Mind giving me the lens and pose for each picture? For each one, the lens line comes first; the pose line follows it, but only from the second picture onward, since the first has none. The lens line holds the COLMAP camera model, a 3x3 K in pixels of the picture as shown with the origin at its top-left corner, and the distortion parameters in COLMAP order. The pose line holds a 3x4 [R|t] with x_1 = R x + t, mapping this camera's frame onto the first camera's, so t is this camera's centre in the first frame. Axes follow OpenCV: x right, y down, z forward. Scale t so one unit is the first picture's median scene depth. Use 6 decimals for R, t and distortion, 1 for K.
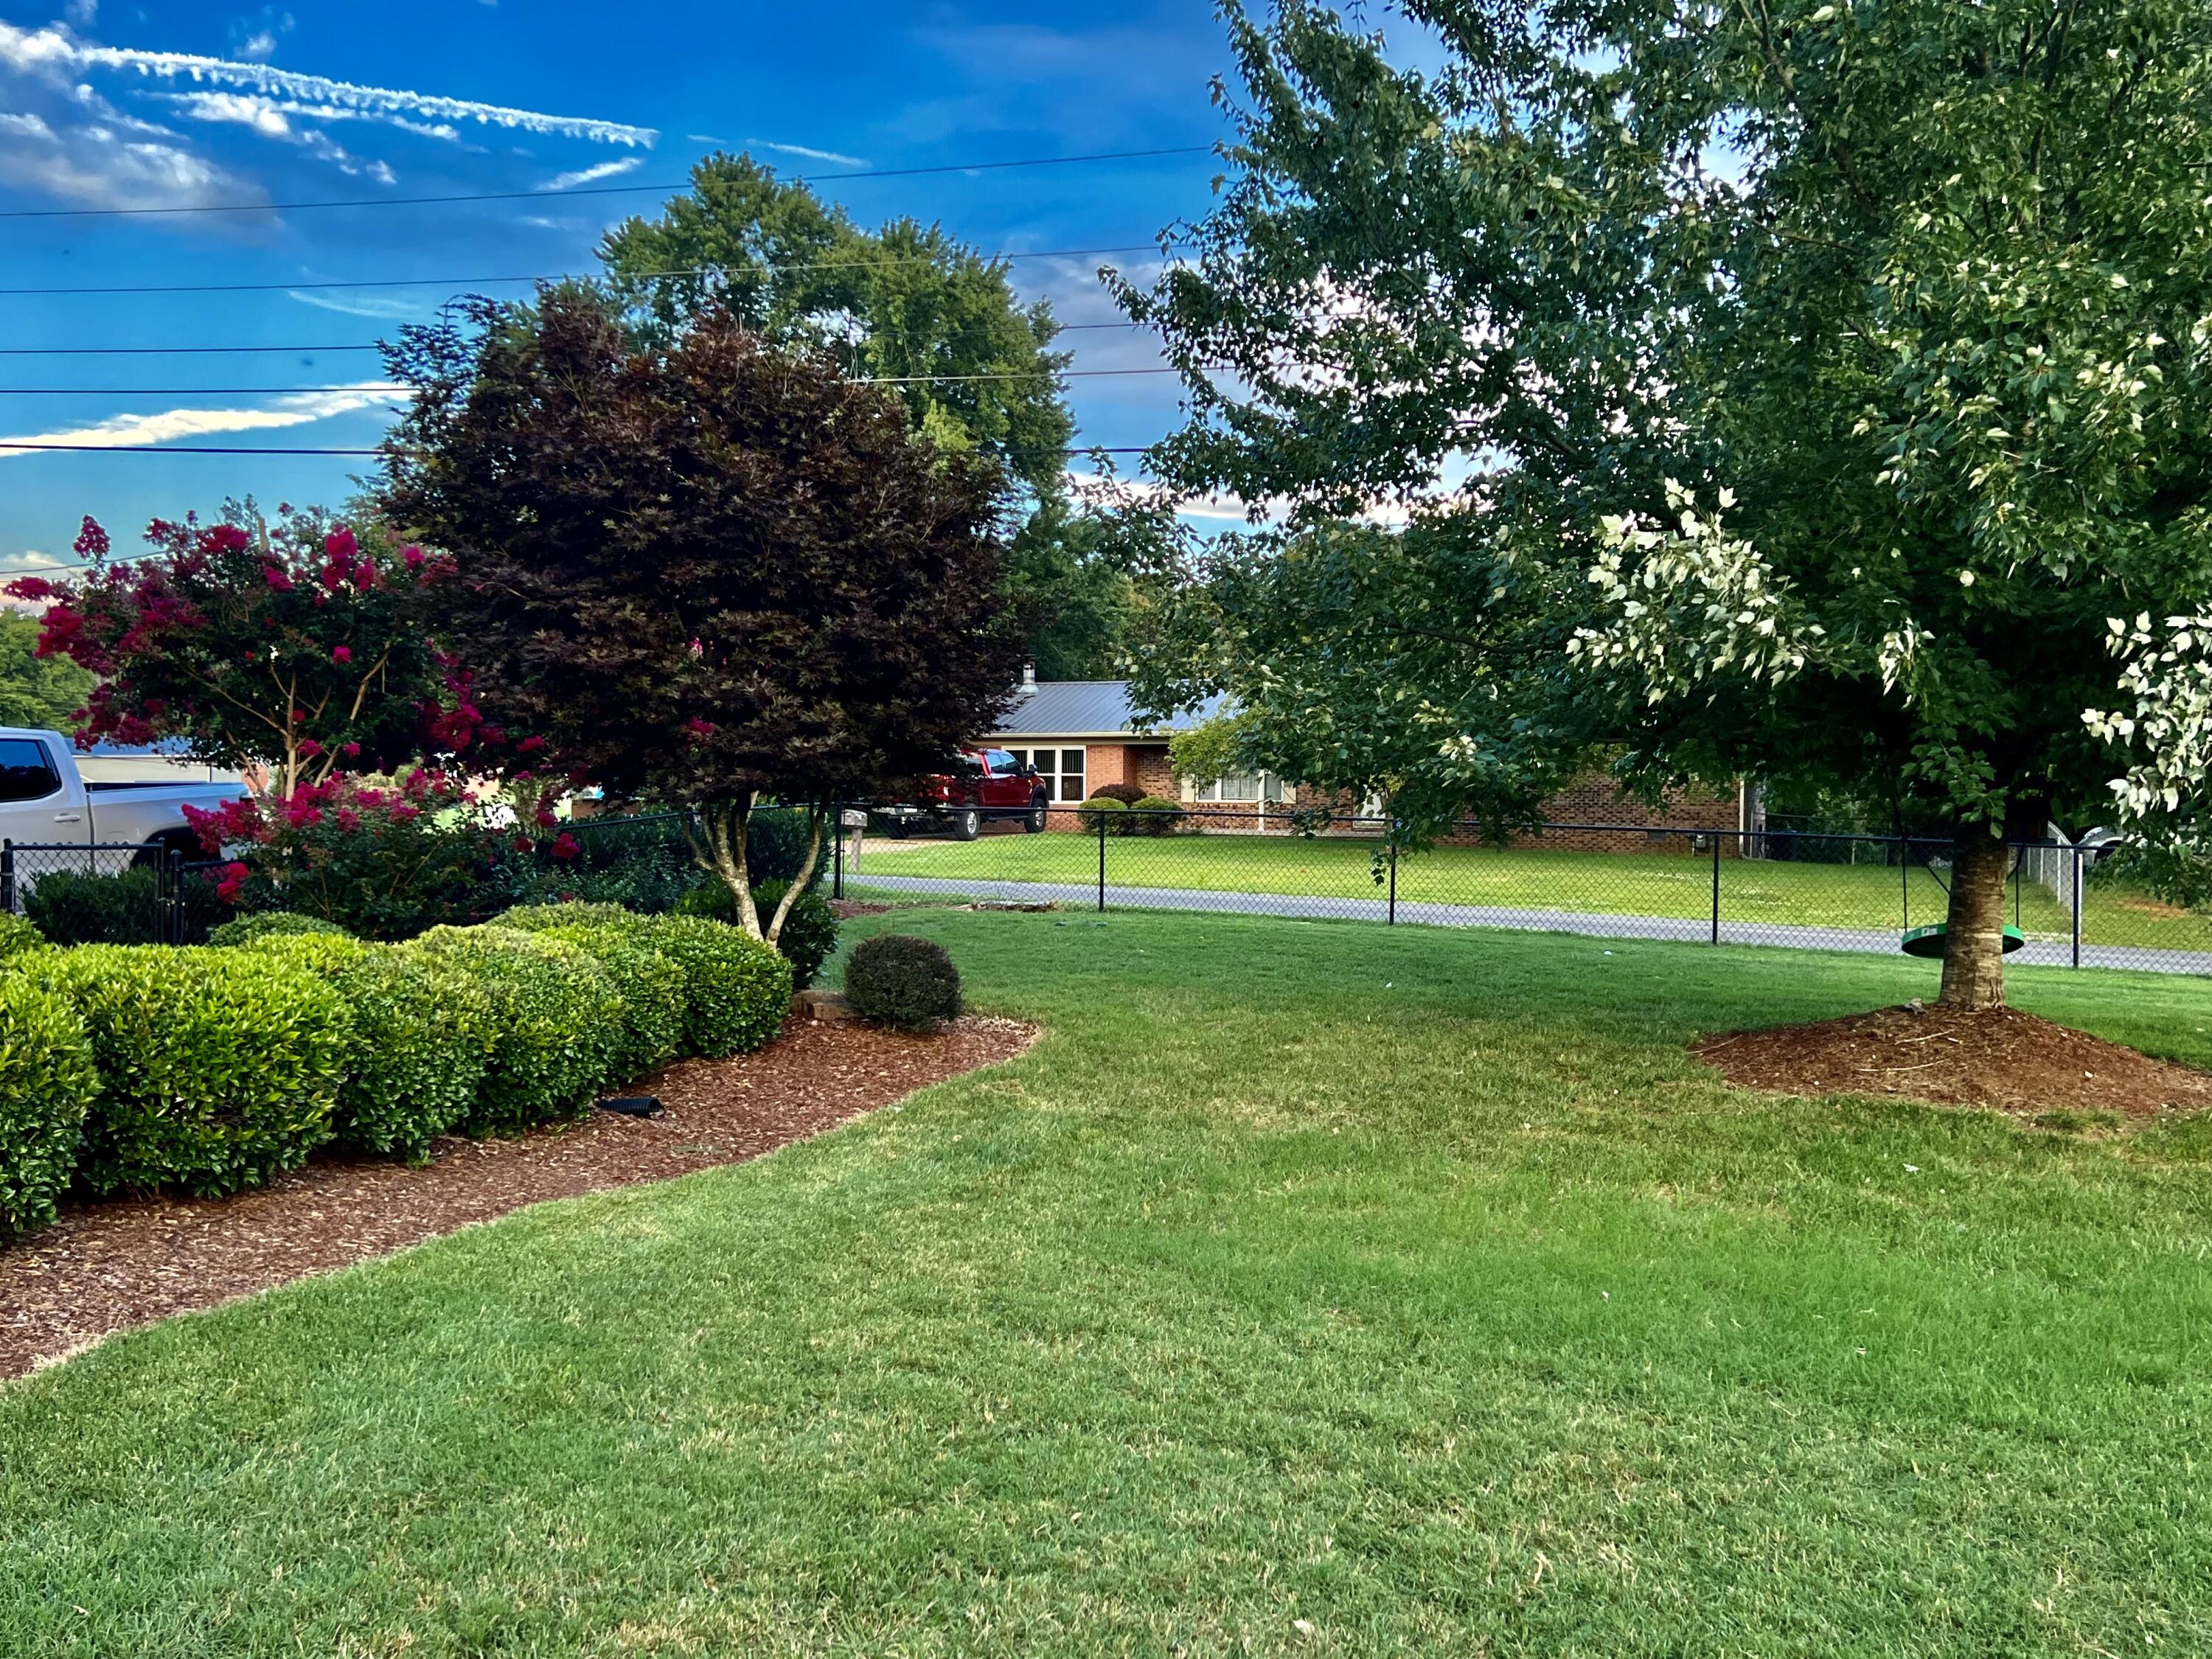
lens RADIAL K [[2062.8, 0, 1106.0], [0, 2062.8, 829.5], [0, 0, 1]] dist [0.098679, -0.157946]
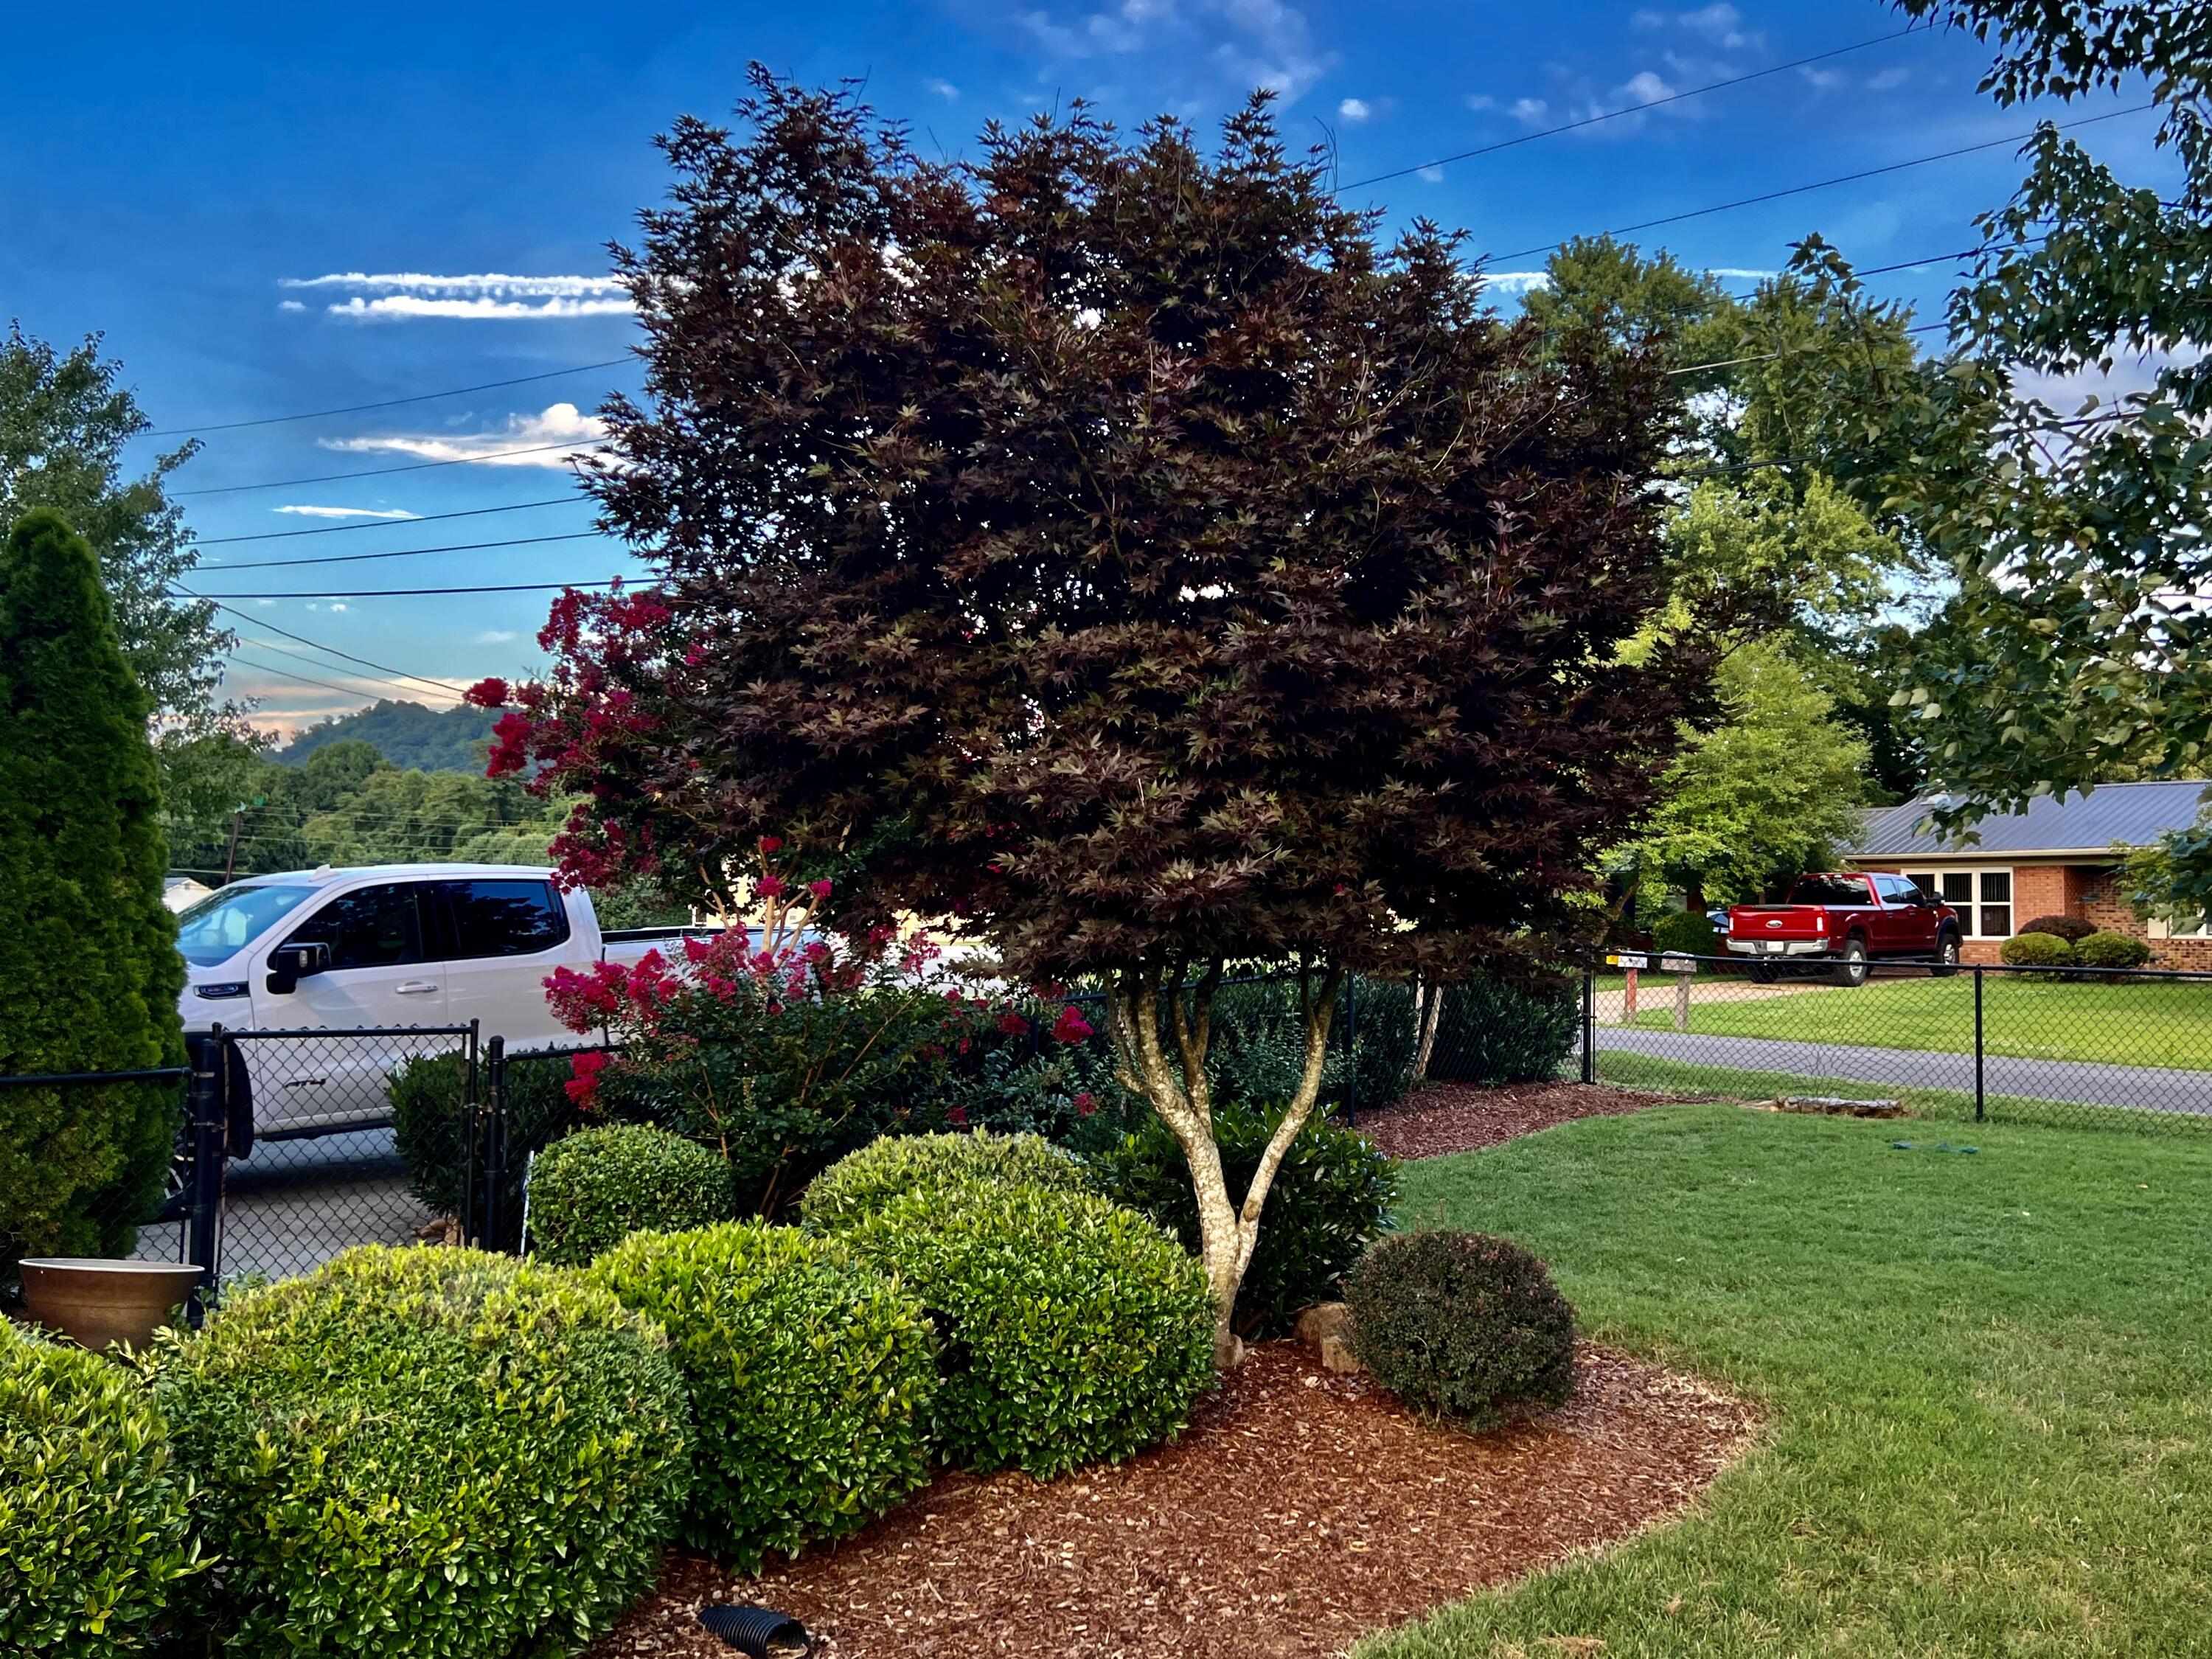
lens RADIAL K [[2062.8, 0, 1106.0], [0, 2062.8, 829.5], [0, 0, 1]] dist [0.098679, -0.157946]
pose [[0.907888, -0.020895, -0.418692, 0.034410], [-0.004886, 0.998162, -0.060408, -0.015112], [0.419185, 0.056890, 0.906117, 0.372037]]
